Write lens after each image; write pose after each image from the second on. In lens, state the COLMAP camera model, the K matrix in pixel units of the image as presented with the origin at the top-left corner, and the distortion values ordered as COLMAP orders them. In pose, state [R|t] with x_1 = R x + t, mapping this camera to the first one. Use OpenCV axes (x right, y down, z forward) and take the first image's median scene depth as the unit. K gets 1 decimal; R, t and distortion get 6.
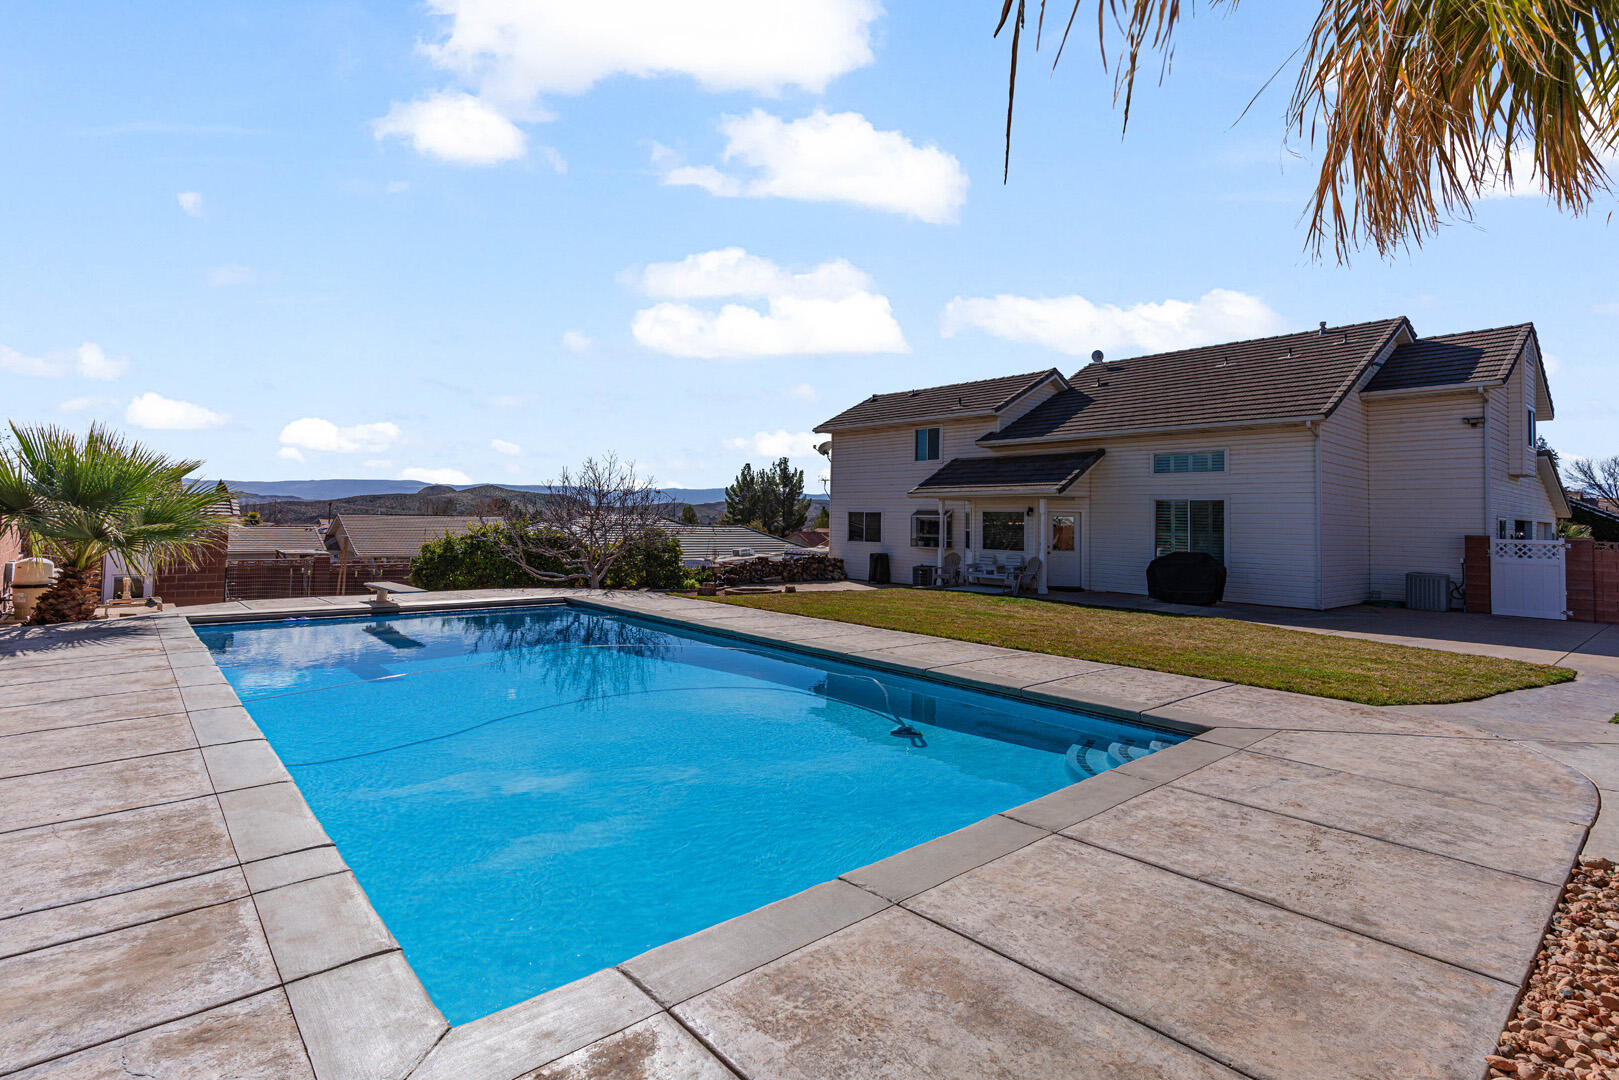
lens RADIAL K [[789.9, 0, 802.3], [0, 789.9, 499.5], [0, 0, 1]] dist [0.004709, 0.000479]
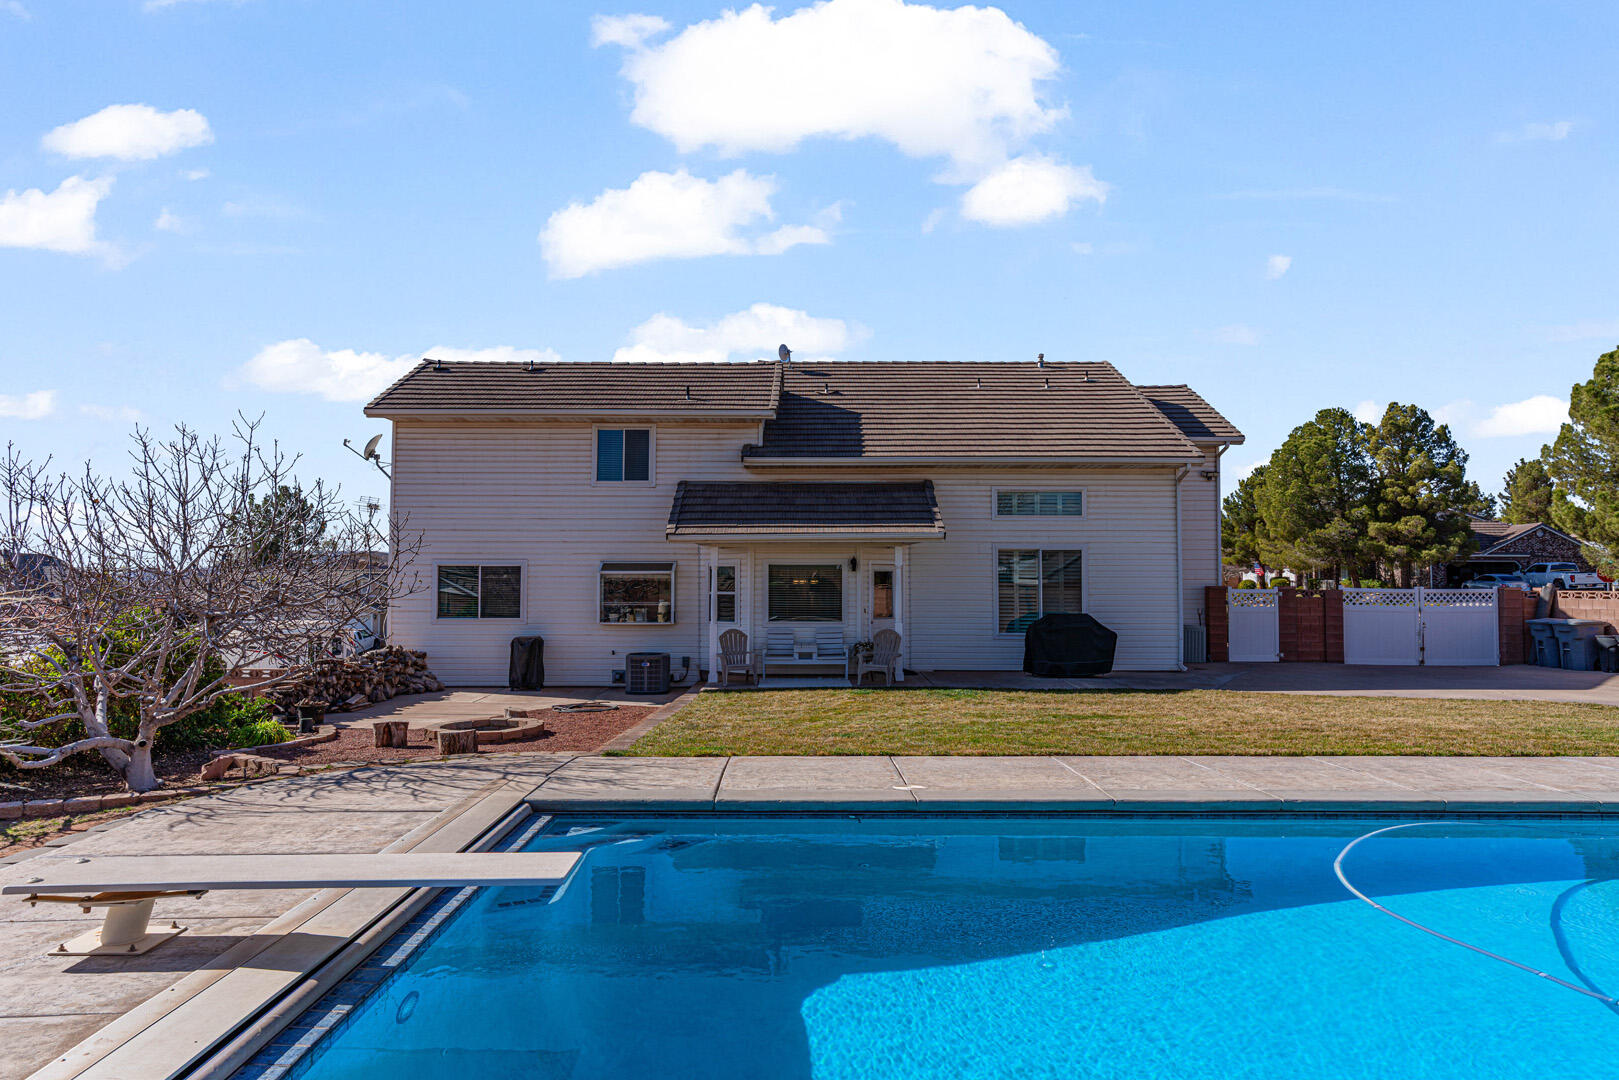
lens RADIAL K [[1058.8, 0, 809.5], [0, 1058.8, 540.0], [0, 0, 1]] dist [-0.017621, -0.000213]
pose [[0.649283, 0.013939, 0.760419, -0.407937], [-0.009714, 0.999902, -0.010034, 0.003484], [-0.760485, -0.000871, 0.649355, 0.393294]]
